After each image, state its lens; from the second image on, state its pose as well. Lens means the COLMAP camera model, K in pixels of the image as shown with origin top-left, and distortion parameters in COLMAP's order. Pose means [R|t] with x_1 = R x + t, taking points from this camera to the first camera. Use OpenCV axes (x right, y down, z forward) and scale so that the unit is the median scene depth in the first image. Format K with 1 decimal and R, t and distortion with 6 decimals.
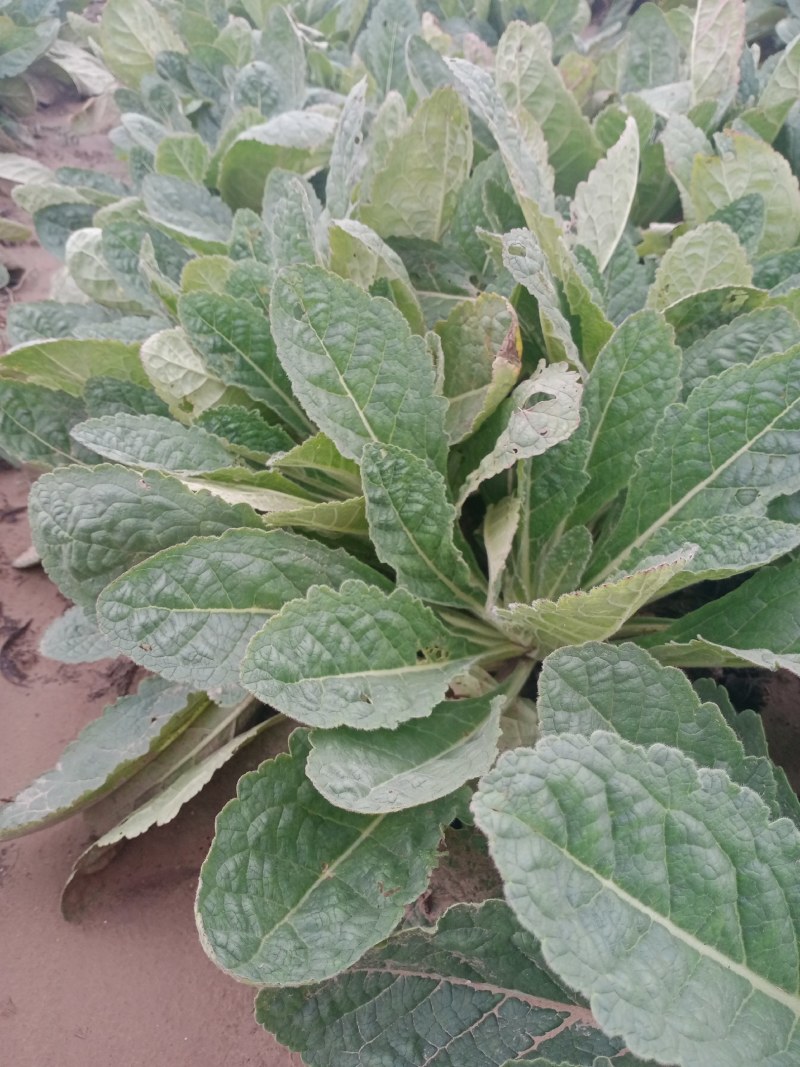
lens RADIAL K [[897.7, 0, 400.0], [0, 897.7, 533.5], [0, 0, 1]] dist [0.051602, -0.134823]
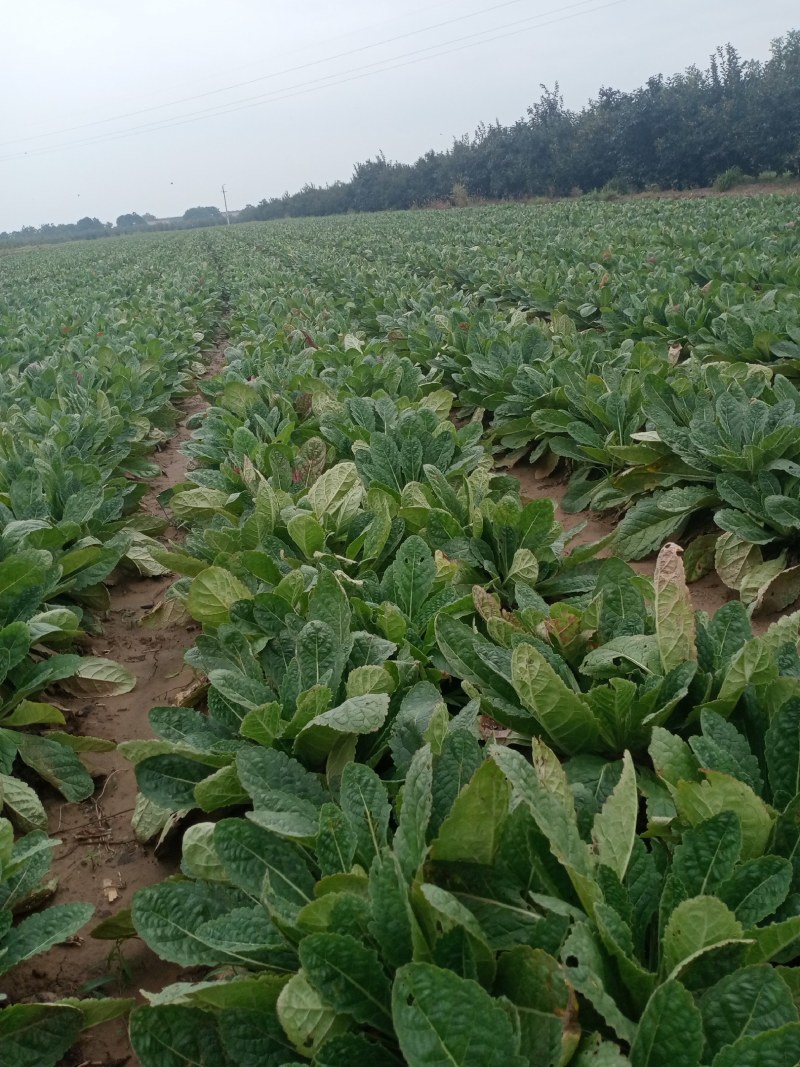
lens RADIAL K [[876.4, 0, 400.0], [0, 876.4, 533.5], [0, 0, 1]] dist [0.091266, -0.164316]
pose [[0.998285, -0.057420, 0.011399, -0.077507], [0.057592, 0.928385, -0.367130, -0.304673], [0.010498, 0.367157, 0.930100, -0.356230]]
